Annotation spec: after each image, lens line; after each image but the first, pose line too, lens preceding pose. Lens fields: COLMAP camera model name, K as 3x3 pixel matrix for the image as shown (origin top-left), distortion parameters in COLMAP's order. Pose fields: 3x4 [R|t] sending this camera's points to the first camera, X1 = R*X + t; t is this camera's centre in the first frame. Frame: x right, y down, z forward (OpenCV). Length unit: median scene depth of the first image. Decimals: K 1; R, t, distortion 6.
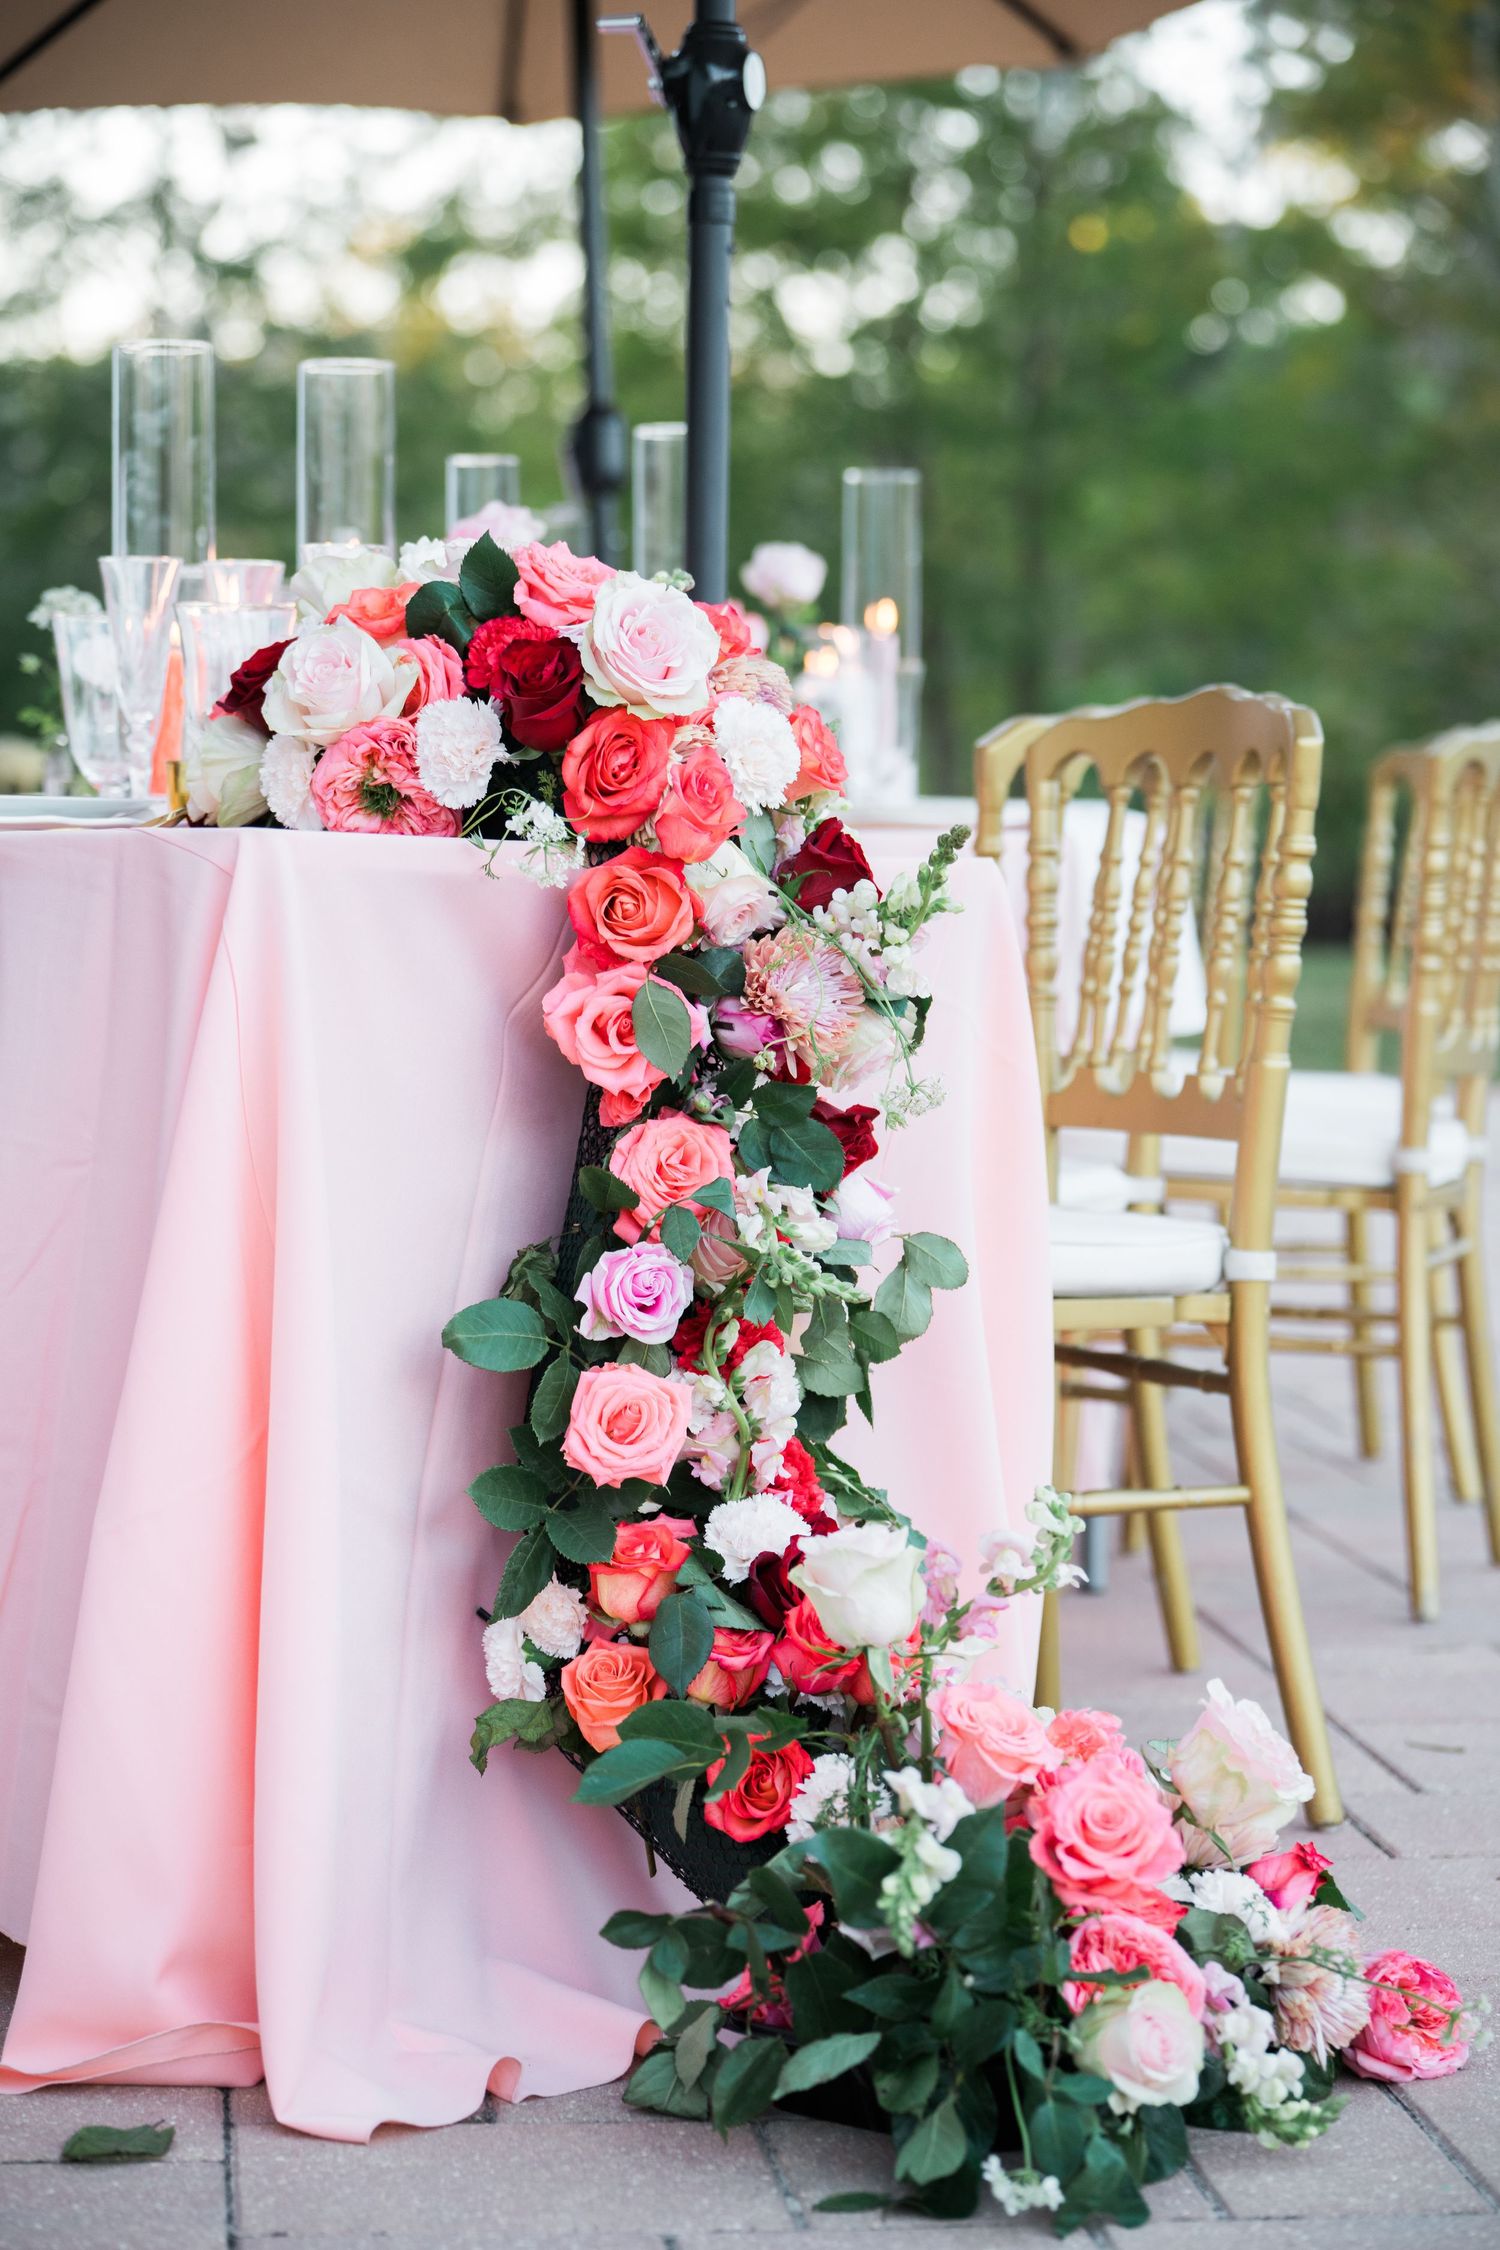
lens RADIAL K [[5057.6, 0, 749.0], [0, 5057.6, 1125.5], [0, 0, 1]] dist [0.044001, 0.000000]
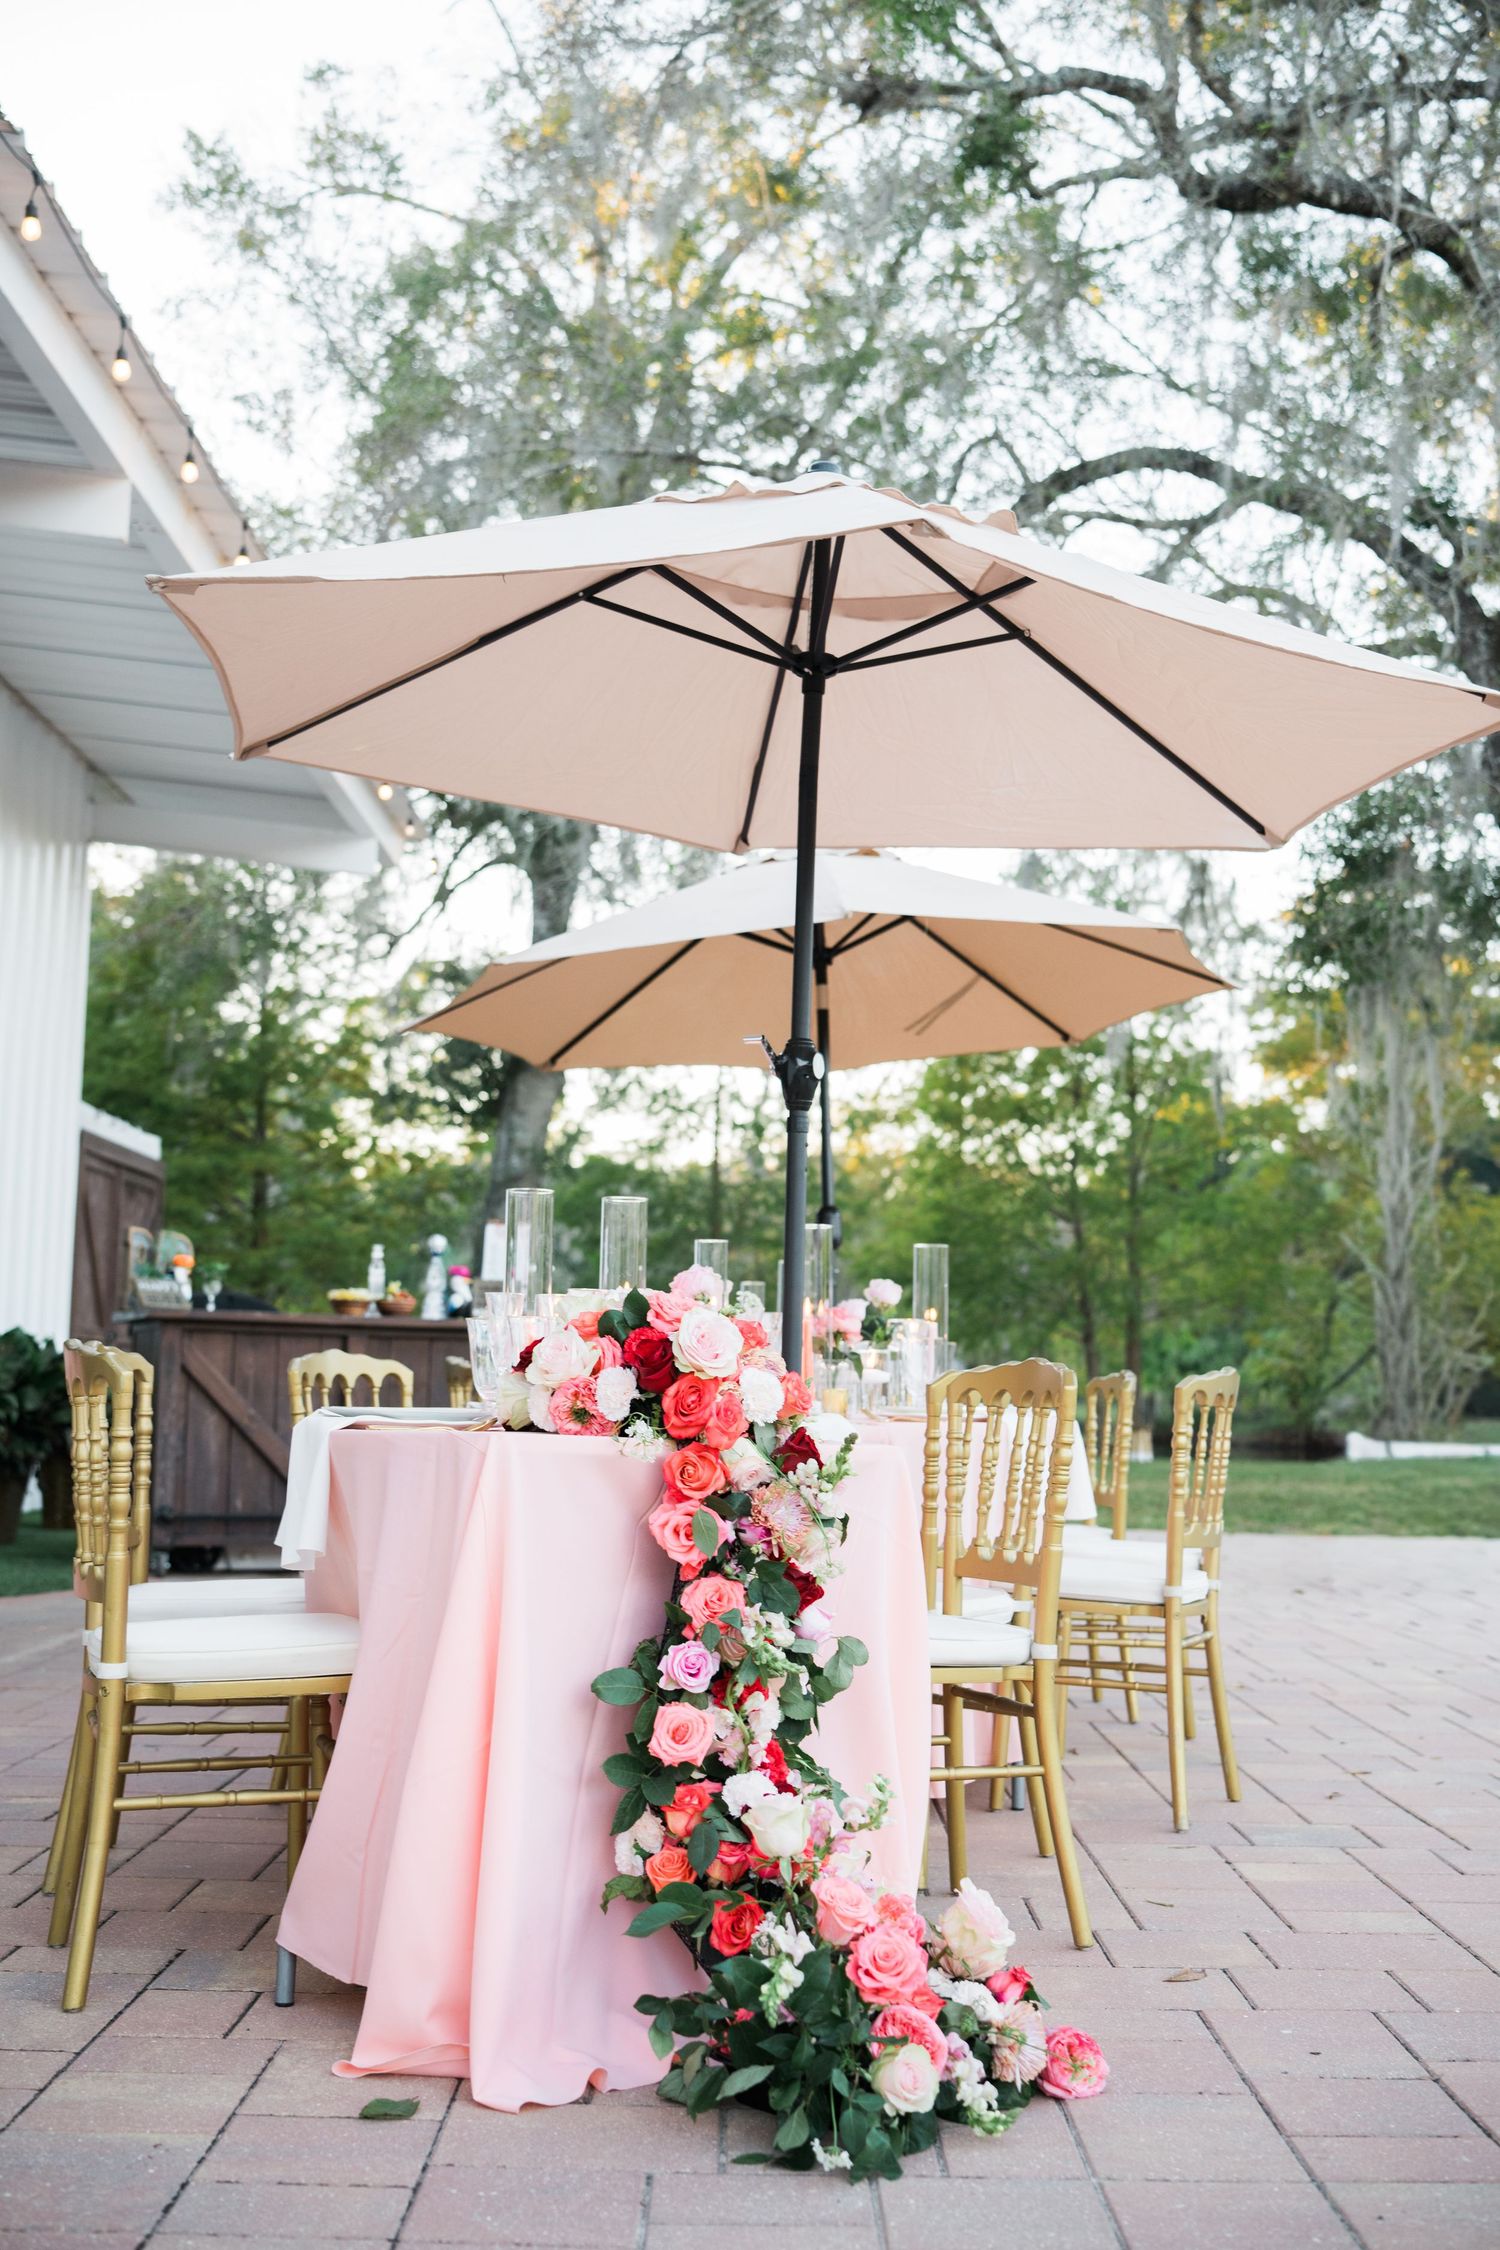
lens RADIAL K [[2419.4, 0, 752.0], [0, 2419.4, 1125.2], [0, 0, 1]] dist [0.015317, 0.000000]
pose [[0.994270, -0.001383, -0.106889, 0.104815], [-0.016610, 0.985772, -0.167267, -0.018197], [0.105599, 0.168084, 0.980100, 0.025786]]
